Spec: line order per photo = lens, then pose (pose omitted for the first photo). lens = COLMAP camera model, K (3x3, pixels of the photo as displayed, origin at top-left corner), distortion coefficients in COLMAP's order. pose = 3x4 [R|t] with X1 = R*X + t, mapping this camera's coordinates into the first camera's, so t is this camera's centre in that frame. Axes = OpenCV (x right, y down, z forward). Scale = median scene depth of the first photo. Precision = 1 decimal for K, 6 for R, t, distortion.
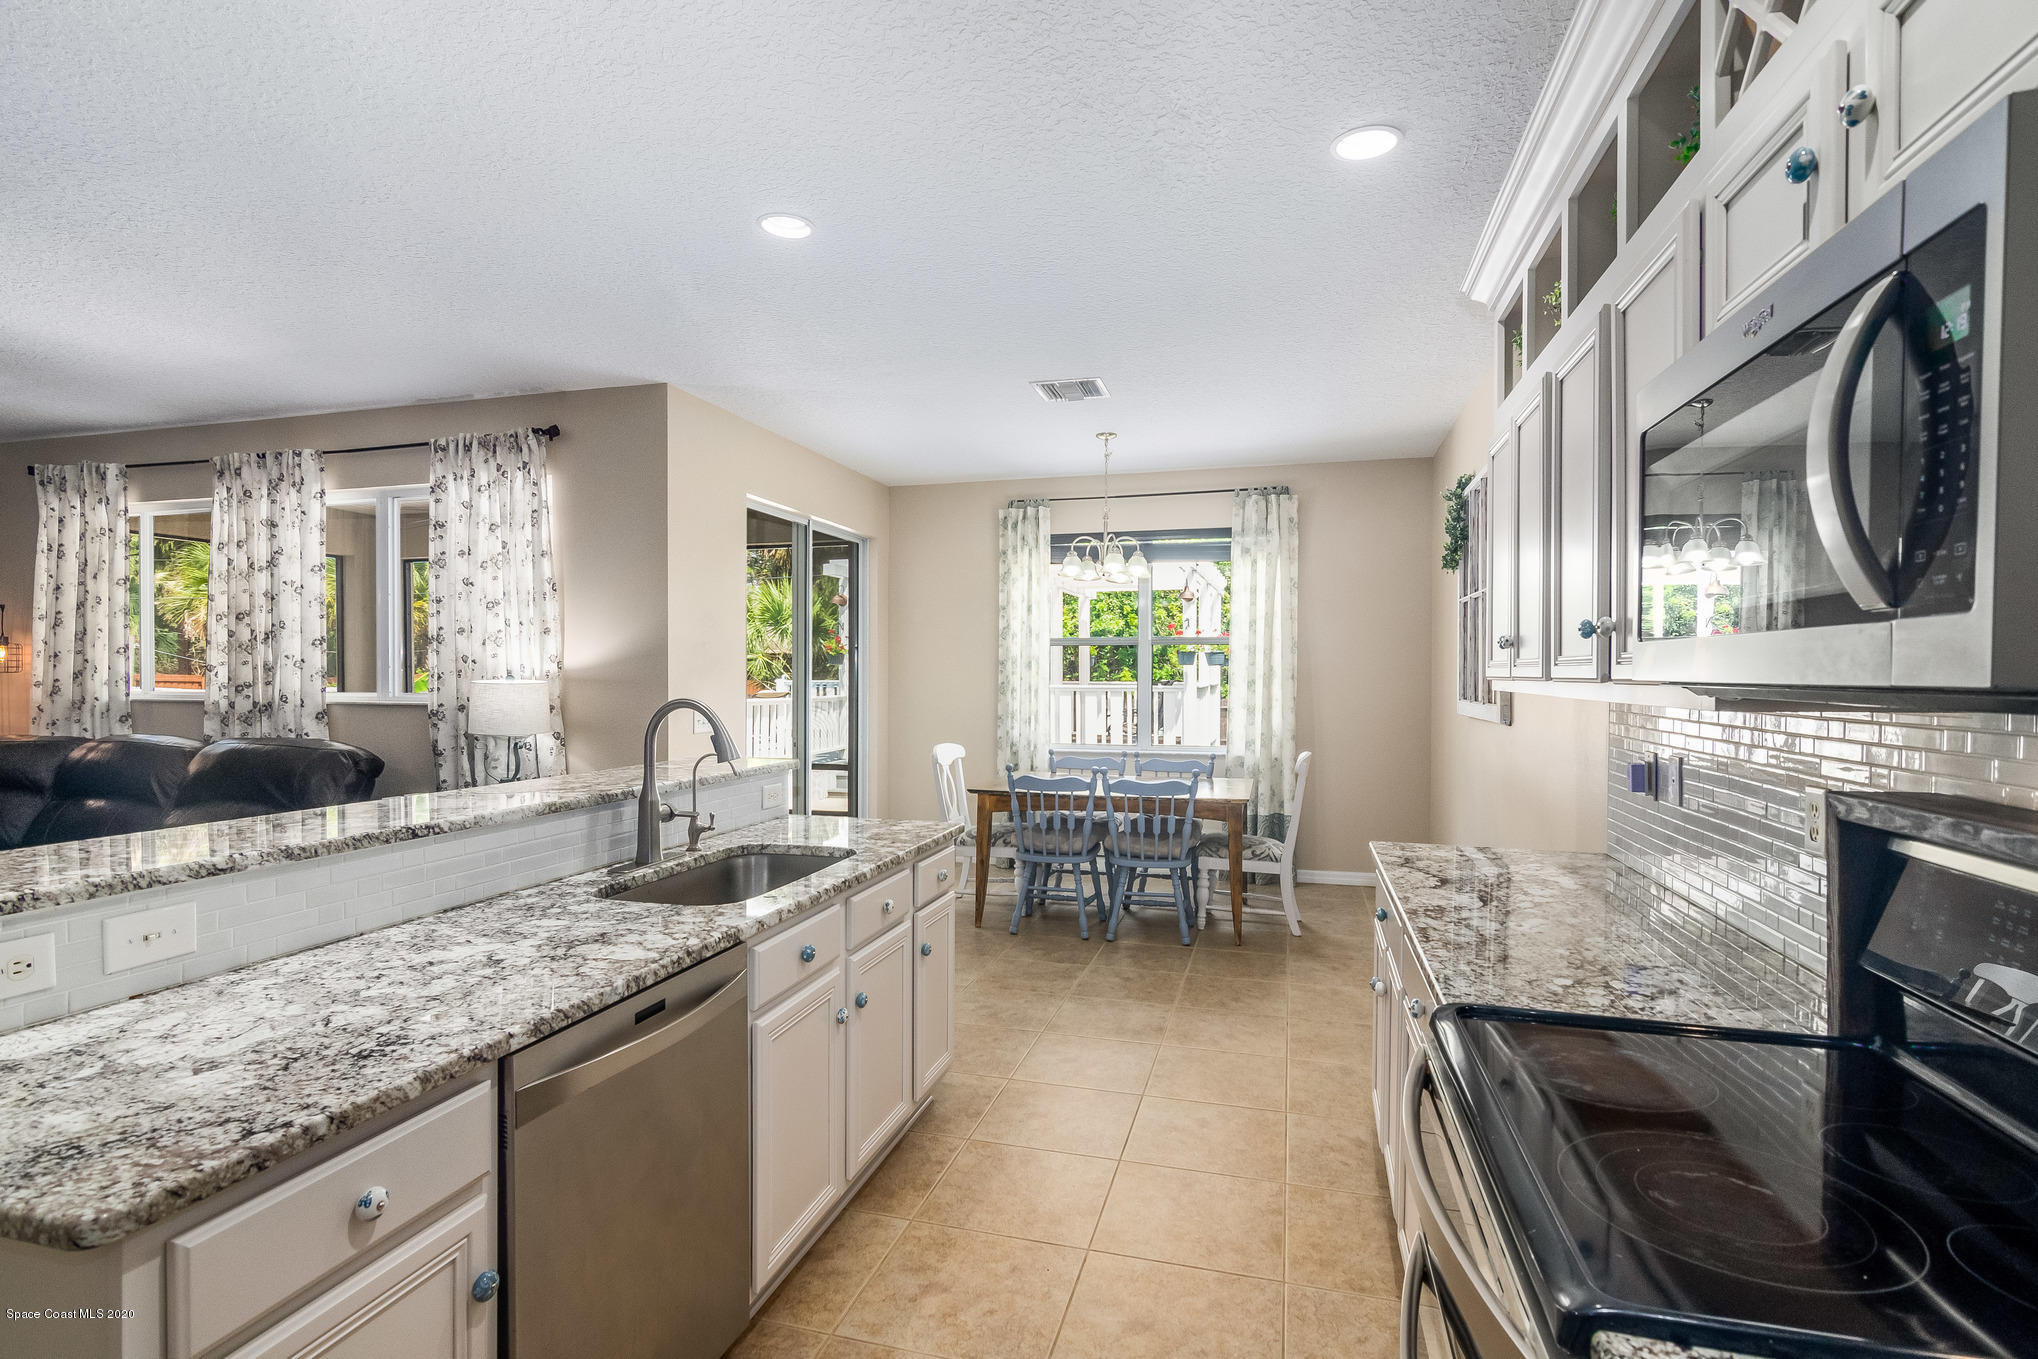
lens RADIAL K [[994.5, 0, 1006.6], [0, 994.5, 684.8], [0, 0, 1]] dist [-0.002954, 0.001458]
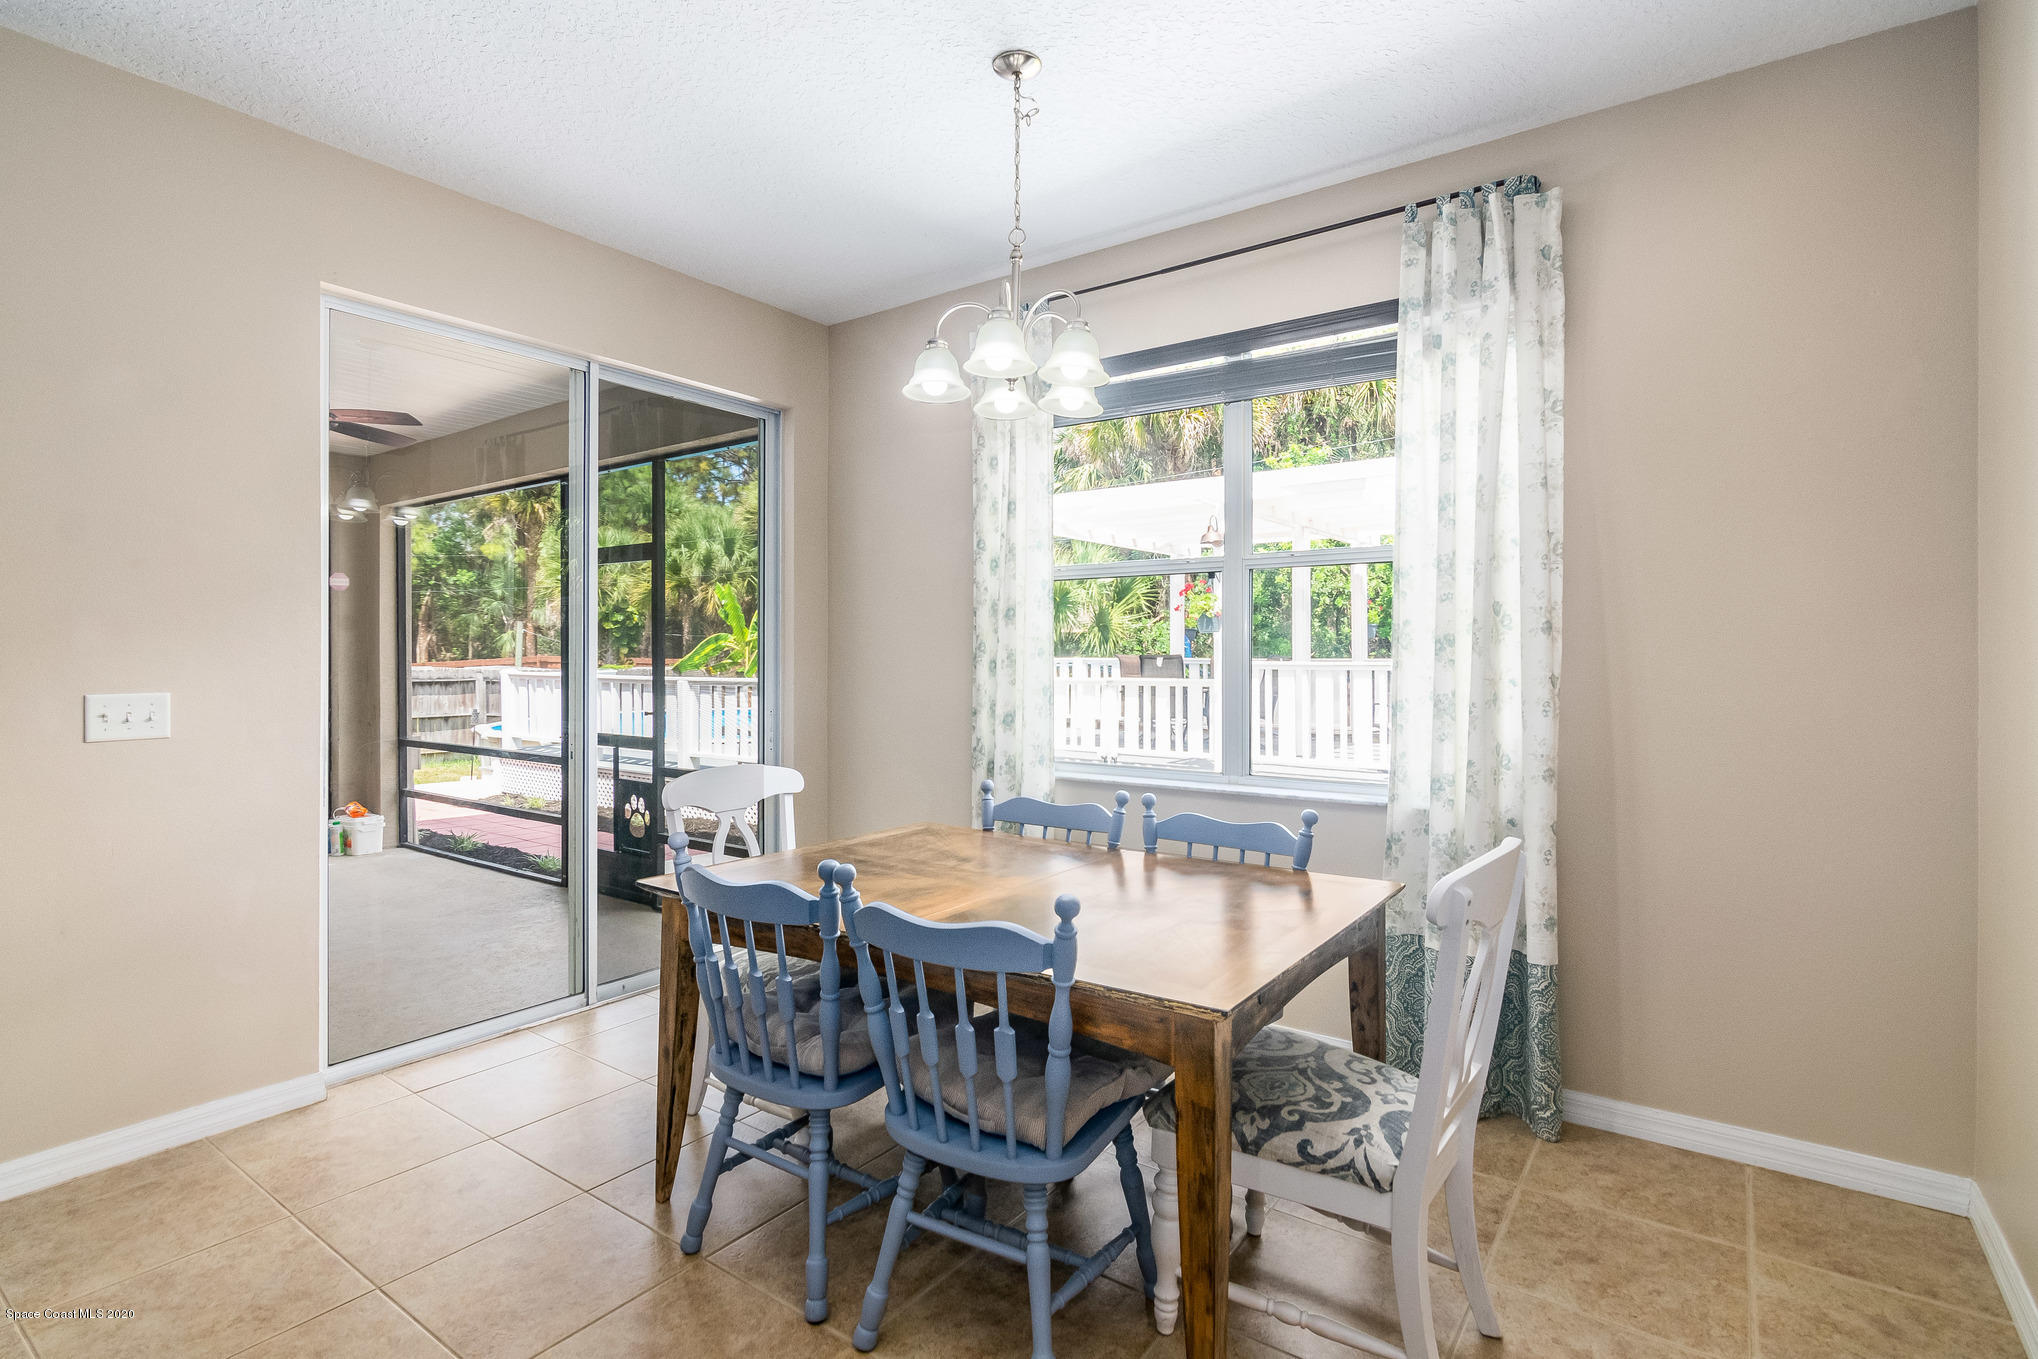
lens RADIAL K [[1001.3, 0, 1000.6], [0, 1001.3, 651.2], [0, 0, 1]] dist [-0.001373, 0.000296]
pose [[0.937108, -0.002165, -0.349034, 0.808944], [-0.003361, 0.999878, -0.015227, 0.033826], [0.349024, 0.015443, 0.936986, 1.957778]]
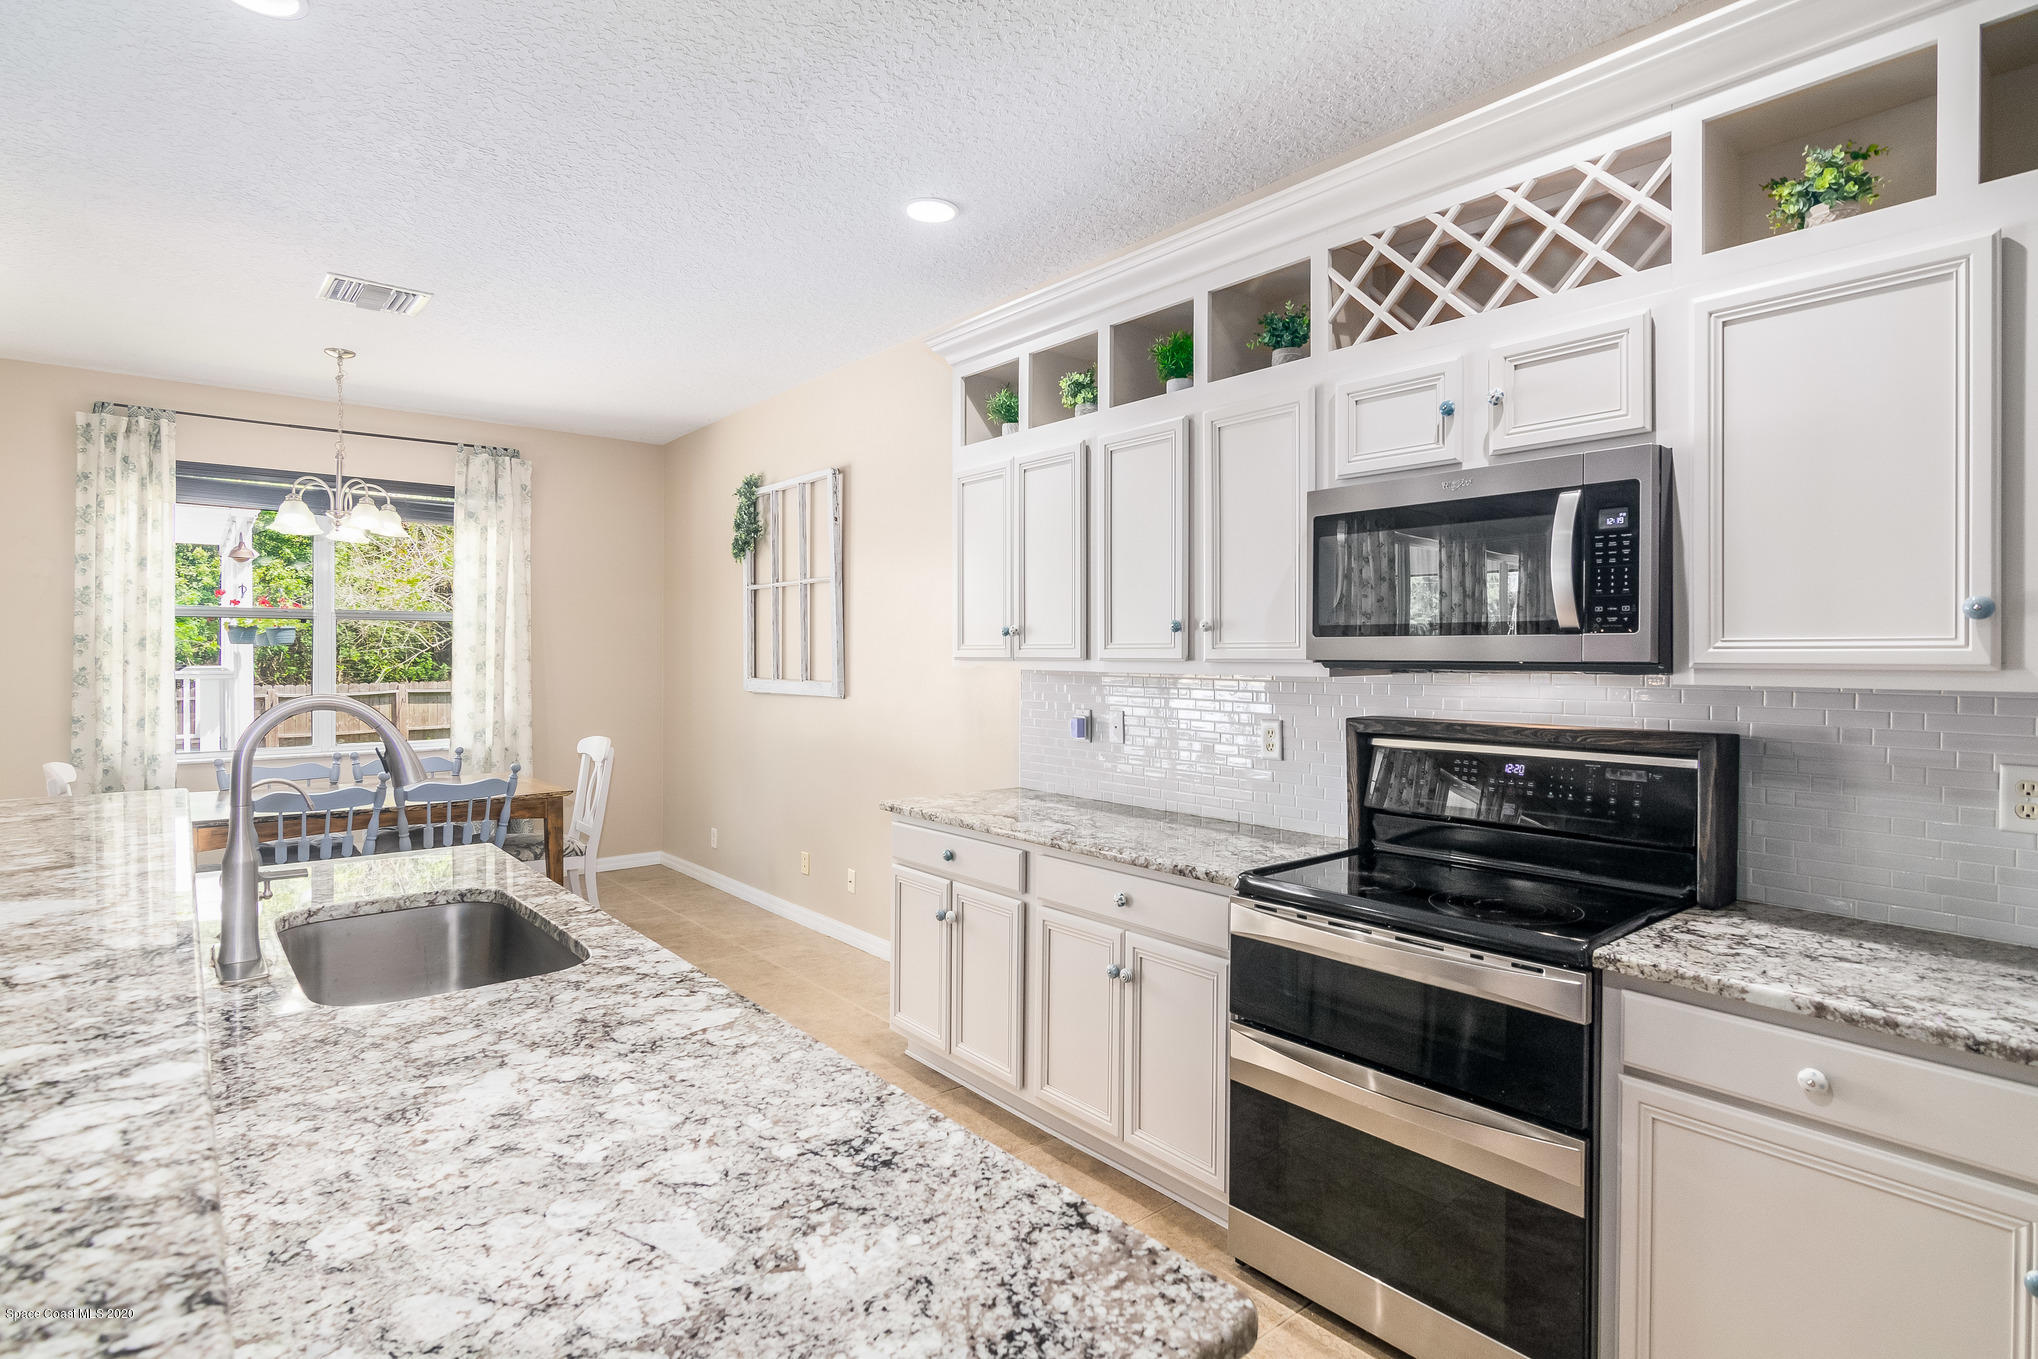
lens RADIAL K [[1024.3, 0, 1024.3], [0, 1024.3, 655.1], [0, 0, 1]] dist [-0.007101, -0.000443]
pose [[0.560452, -0.002336, 0.828183, -0.878531], [0.010197, 0.999940, -0.004080, -0.007617], [-0.828124, 0.010731, 0.560442, 0.334000]]
